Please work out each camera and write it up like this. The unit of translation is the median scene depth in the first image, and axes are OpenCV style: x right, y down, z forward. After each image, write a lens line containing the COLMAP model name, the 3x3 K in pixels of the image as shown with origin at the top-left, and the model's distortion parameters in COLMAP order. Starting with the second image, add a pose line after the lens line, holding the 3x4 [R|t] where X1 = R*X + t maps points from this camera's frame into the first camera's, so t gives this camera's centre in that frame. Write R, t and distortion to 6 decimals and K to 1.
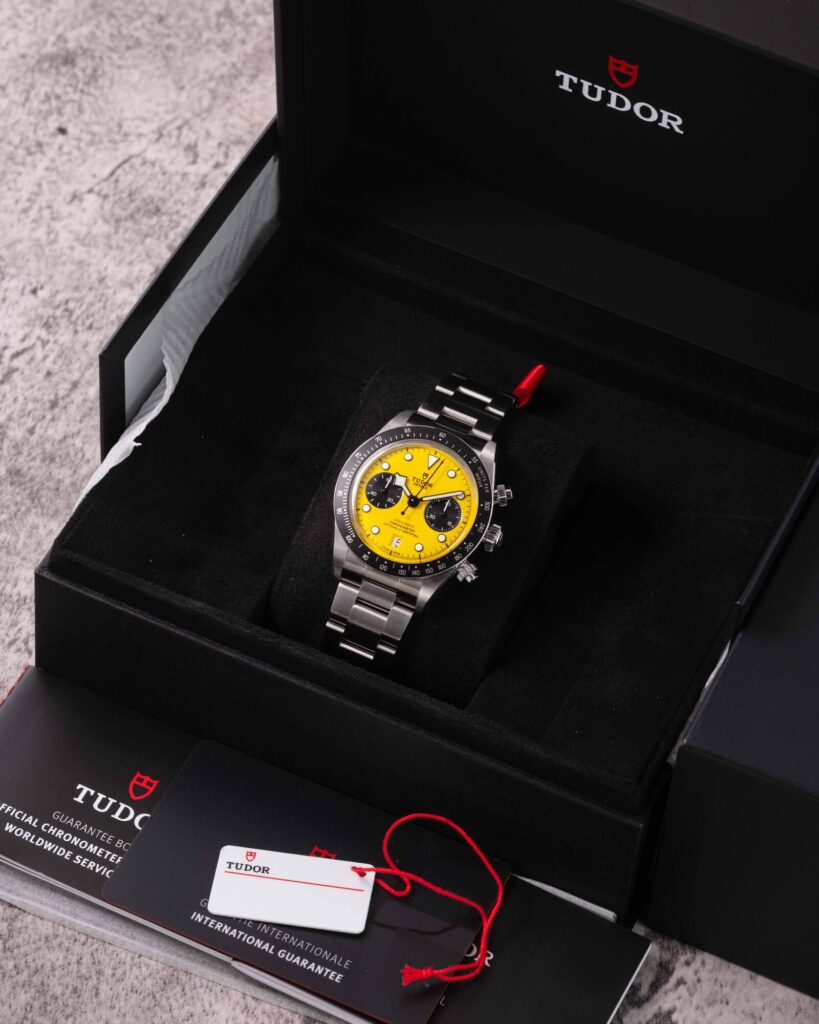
lens RADIAL K [[3836.6, 0, 409.5], [0, 3836.6, 512.0], [0, 0, 1]] dist [0.192966, 2.881034]
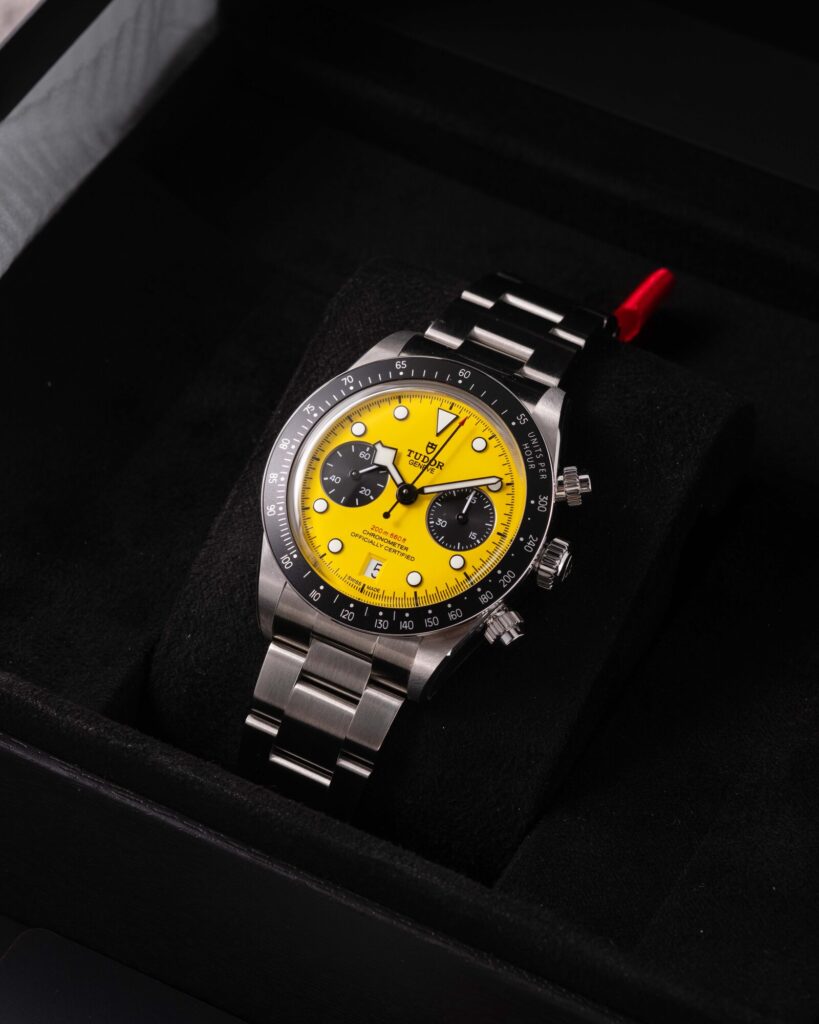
lens RADIAL K [[3836.6, 0, 409.5], [0, 3836.6, 512.0], [0, 0, 1]] dist [0.192966, 2.881034]
pose [[0.997215, 0.013416, -0.073365, 0.040971], [-0.016475, 0.999013, -0.041245, 0.022003], [0.072740, 0.042338, 0.996452, 0.461022]]
